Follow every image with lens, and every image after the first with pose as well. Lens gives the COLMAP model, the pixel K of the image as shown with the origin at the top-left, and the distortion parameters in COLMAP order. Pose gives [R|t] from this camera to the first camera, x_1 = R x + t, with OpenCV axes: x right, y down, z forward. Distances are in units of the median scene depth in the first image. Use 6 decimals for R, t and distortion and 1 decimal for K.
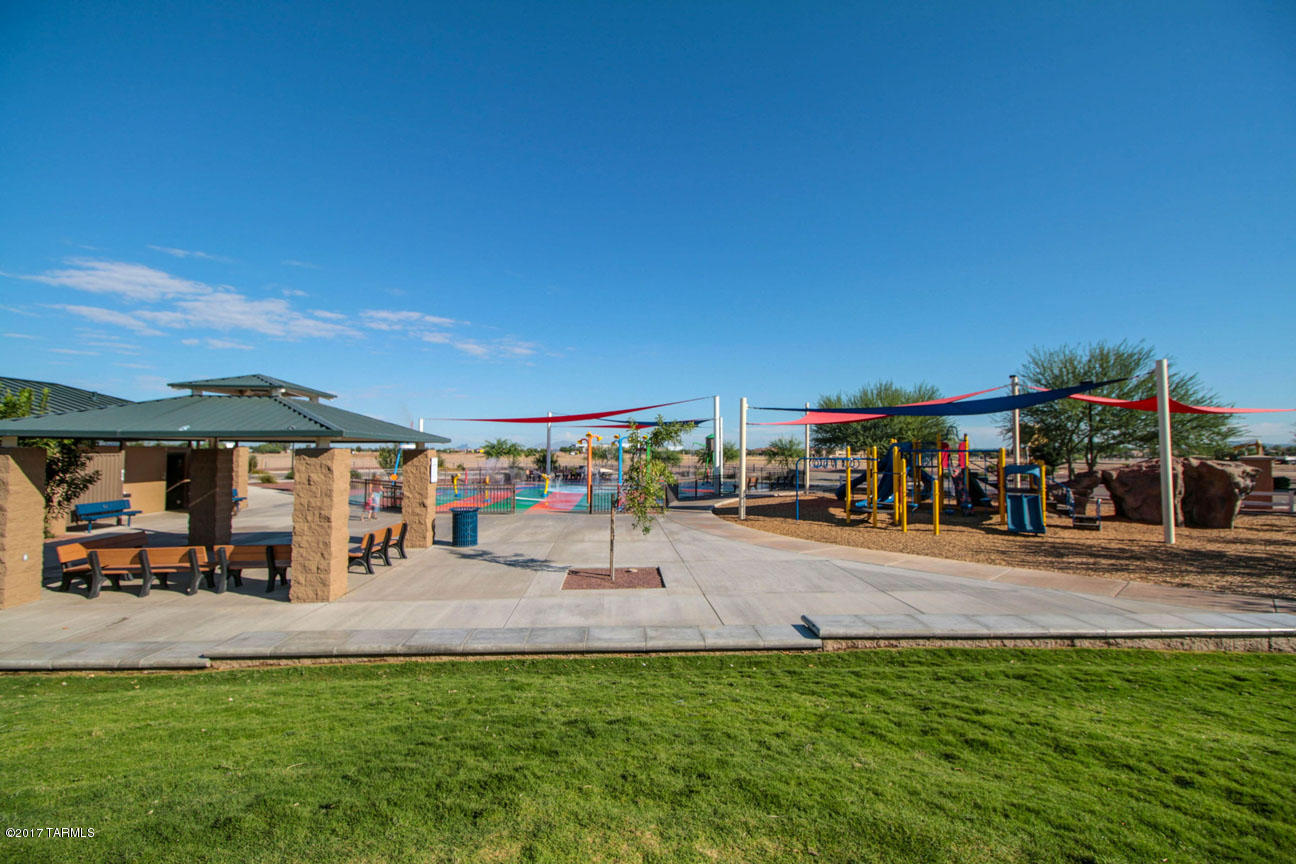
lens RADIAL K [[591.3, 0, 649.1], [0, 591.3, 427.2], [0, 0, 1]] dist [0.024932, -0.013345]
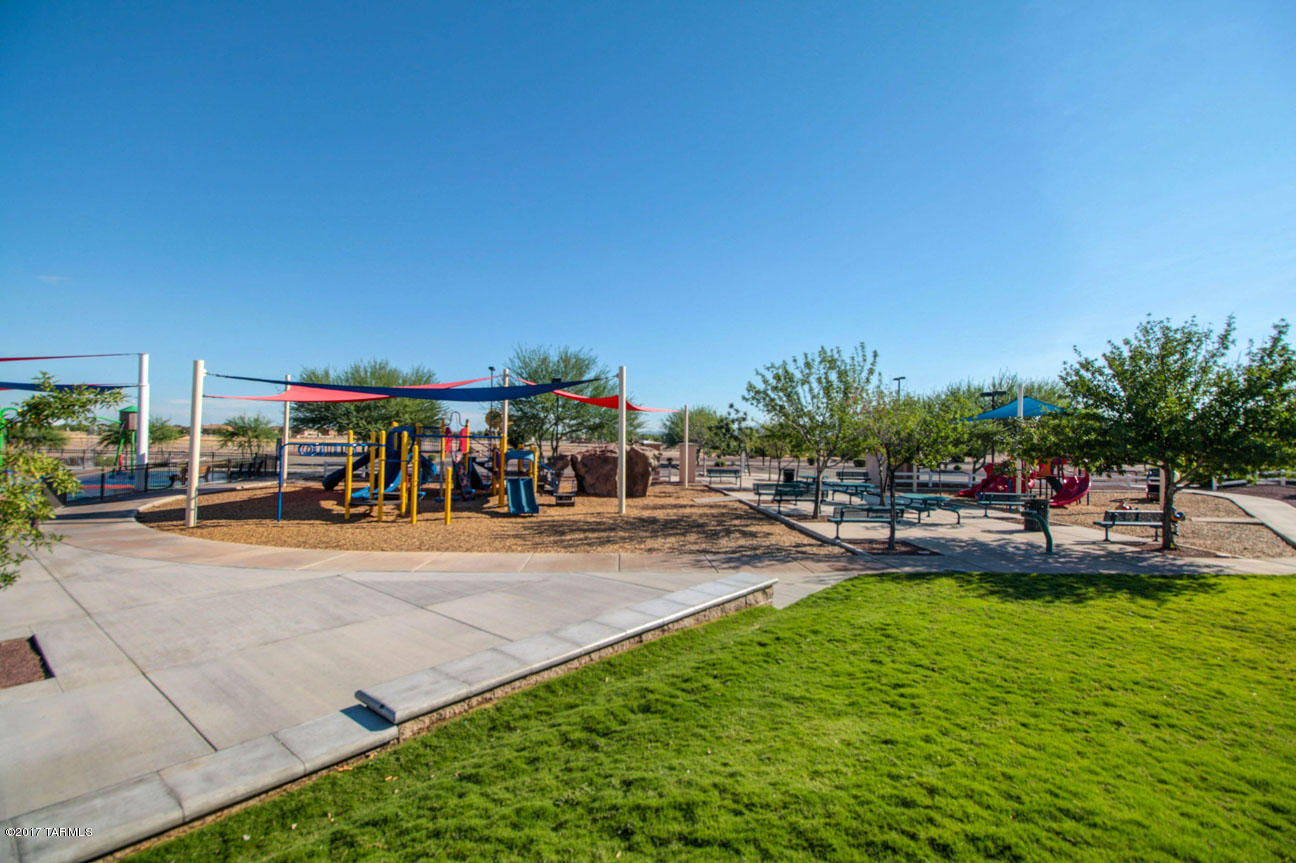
lens RADIAL K [[591.3, 0, 649.1], [0, 591.3, 426.7], [0, 0, 1]] dist [0.024932, -0.013345]
pose [[0.675620, 0.025792, 0.736799, -0.008878], [-0.048544, 0.998775, 0.009550, -0.001828], [-0.735650, -0.042219, 0.676045, 0.113339]]
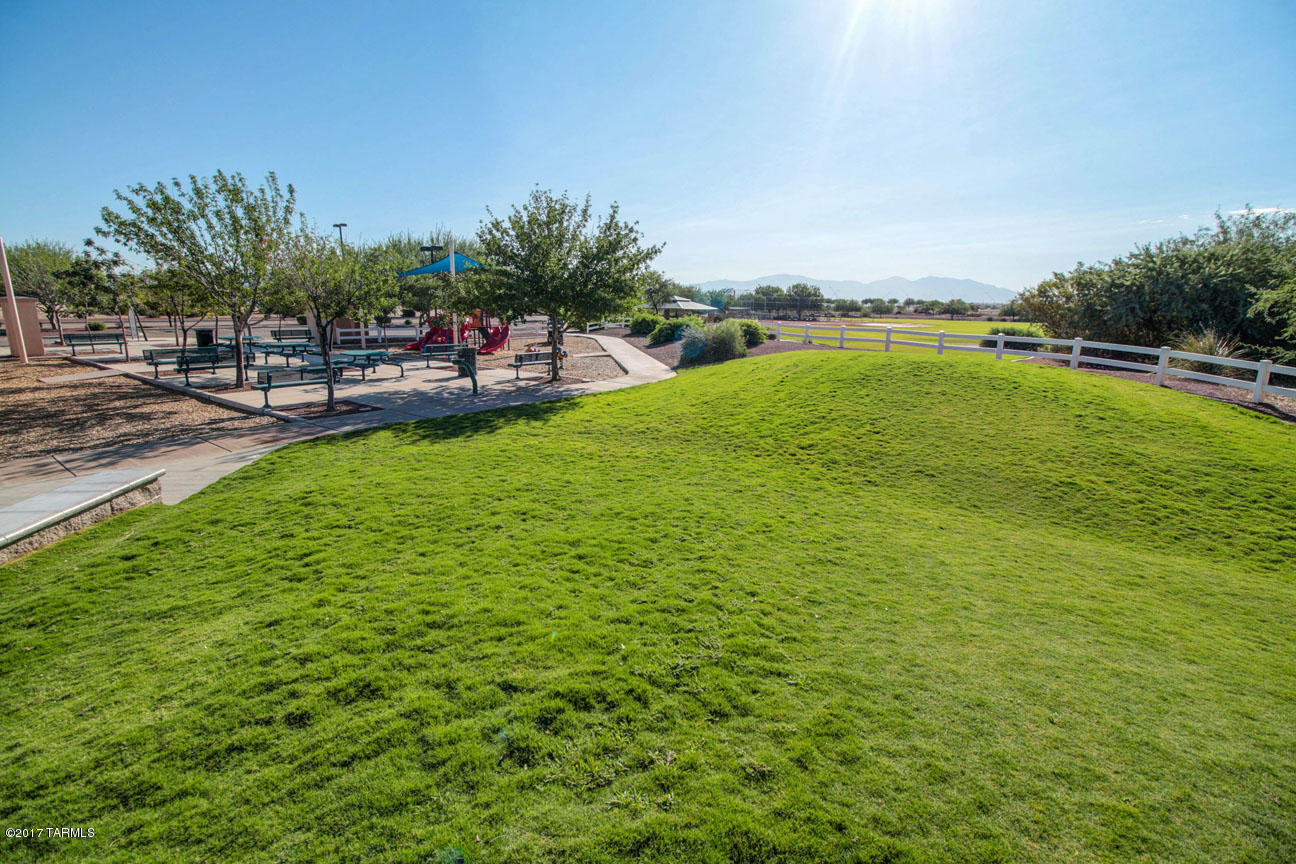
lens RADIAL K [[591.3, 0, 649.1], [0, 591.3, 427.2], [0, 0, 1]] dist [0.024932, -0.013345]
pose [[-0.108382, -0.206163, 0.972497, 0.016582], [-0.058560, 0.977885, 0.200779, -0.000751], [-0.992383, -0.035189, -0.118058, 0.094470]]
